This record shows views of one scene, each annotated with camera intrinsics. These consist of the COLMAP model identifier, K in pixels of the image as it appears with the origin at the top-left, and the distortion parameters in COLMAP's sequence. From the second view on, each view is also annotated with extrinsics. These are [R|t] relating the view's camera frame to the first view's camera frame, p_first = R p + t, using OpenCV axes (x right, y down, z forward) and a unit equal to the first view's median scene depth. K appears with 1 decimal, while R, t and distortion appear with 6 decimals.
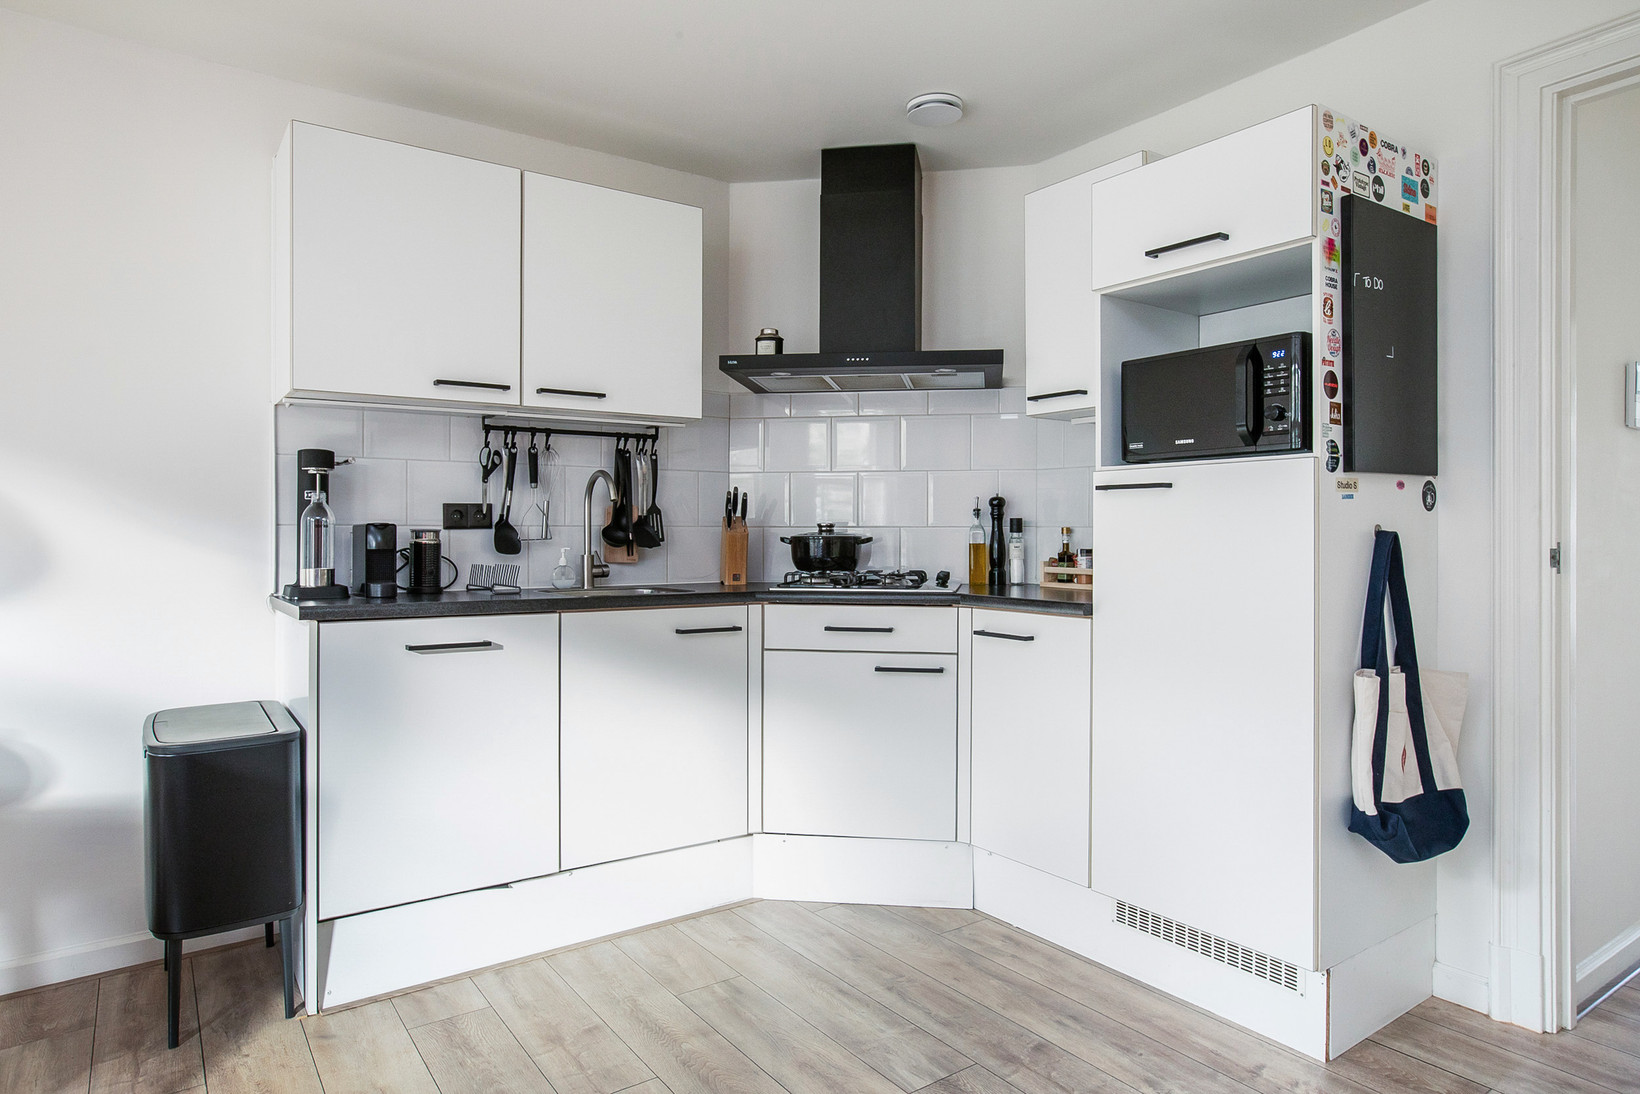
lens RADIAL K [[986.3, 0, 826.5], [0, 986.3, 533.4], [0, 0, 1]] dist [-0.016915, 0.000523]
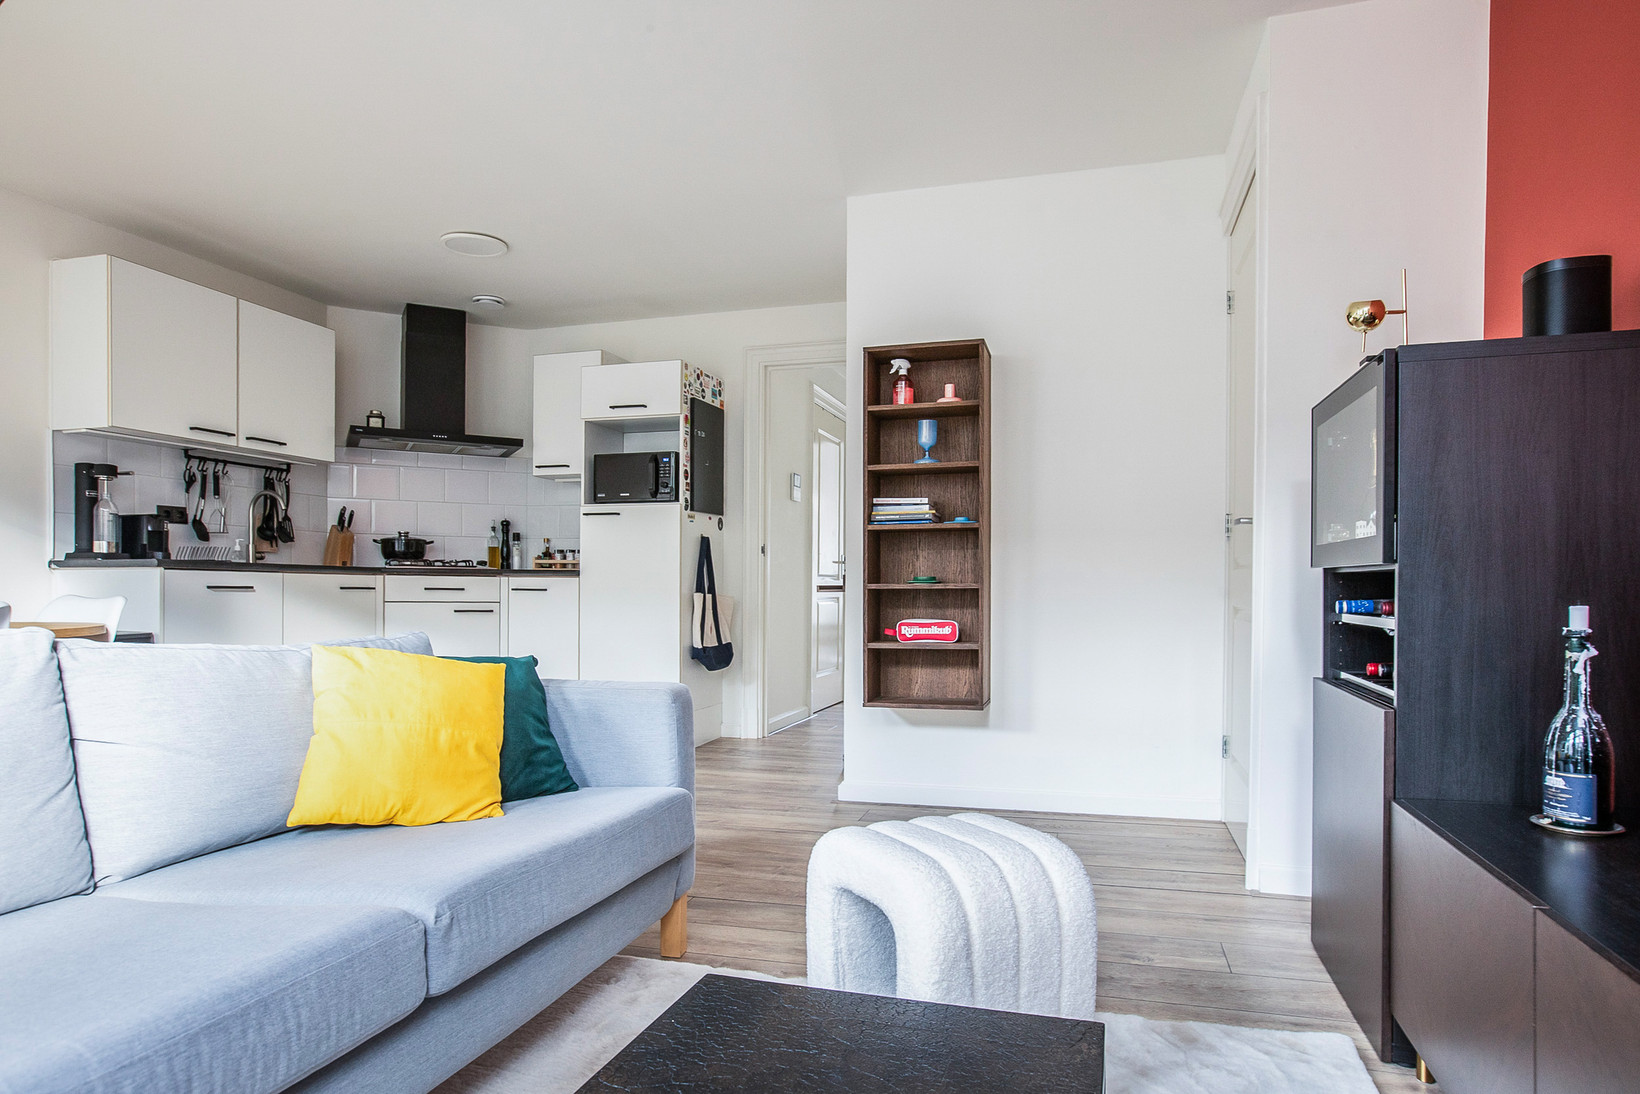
lens RADIAL K [[978.6, 0, 818.6], [0, 978.6, 602.9], [0, 0, 1]] dist [-0.053253, 0.058284]
pose [[0.790786, -0.002623, 0.612087, -0.492065], [-0.006726, 0.999893, 0.012975, 0.091994], [-0.612056, -0.014377, 0.790684, -0.777429]]
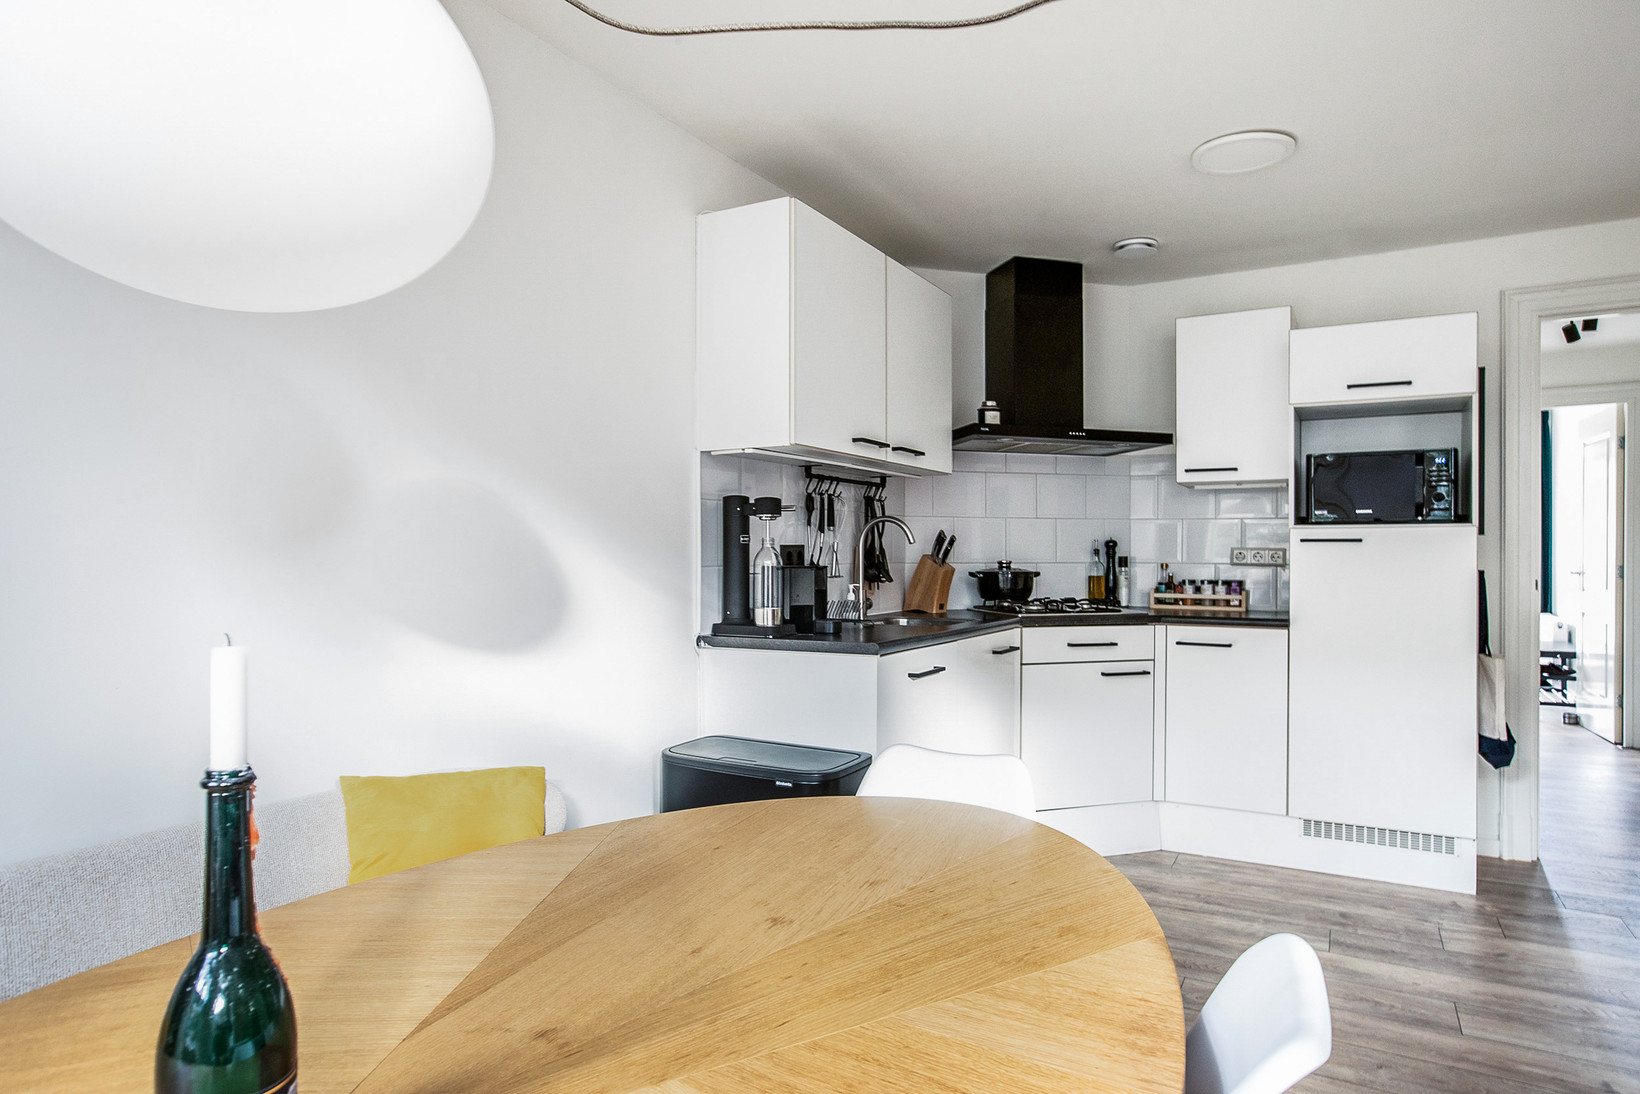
lens RADIAL K [[974.4, 0, 825.9], [0, 974.4, 560.9], [0, 0, 1]] dist [-0.003169, -0.000076]
pose [[0.897382, -0.002123, 0.441250, -0.815320], [-0.001658, 0.999965, 0.008184, -0.021430], [-0.441252, -0.008075, 0.897347, 0.011358]]
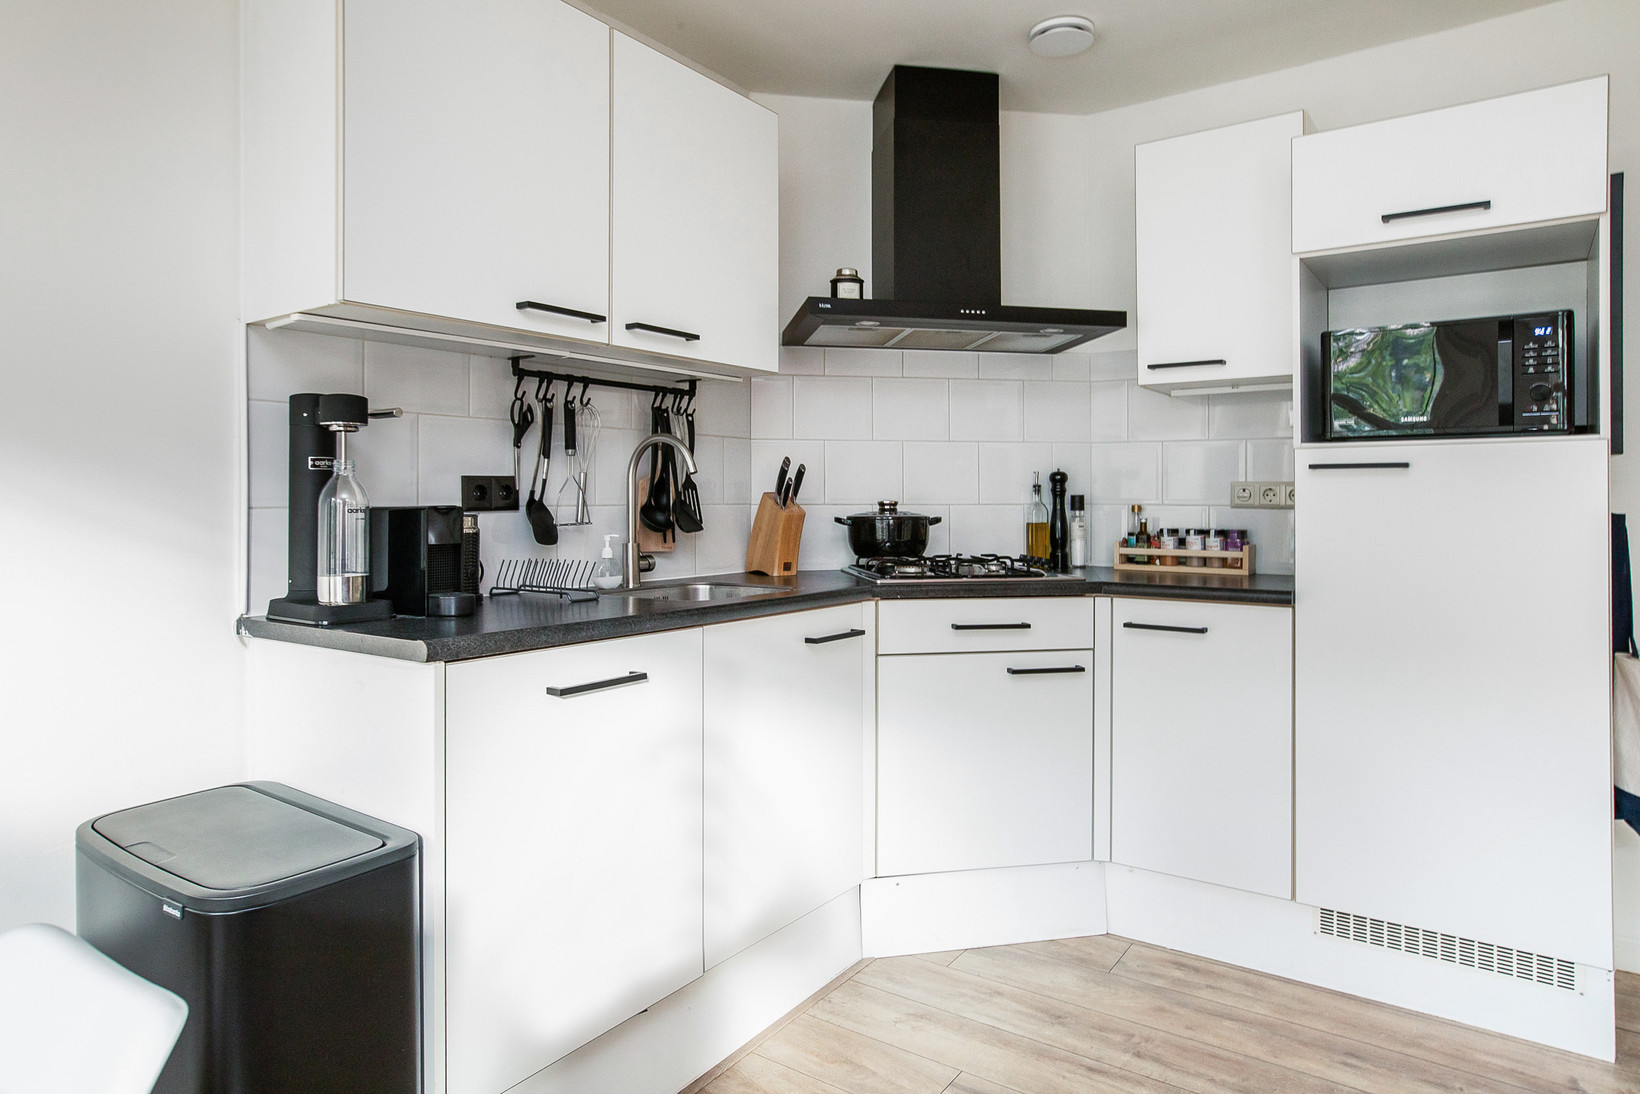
lens RADIAL K [[989.3, 0, 821.2], [0, 989.3, 497.0], [0, 0, 1]] dist [-0.005151, 0.004131]
pose [[0.940774, -0.000143, 0.339035, -0.385184], [0.001078, 0.999996, -0.002570, -0.012713], [-0.339033, 0.002784, 0.940770, 0.232515]]
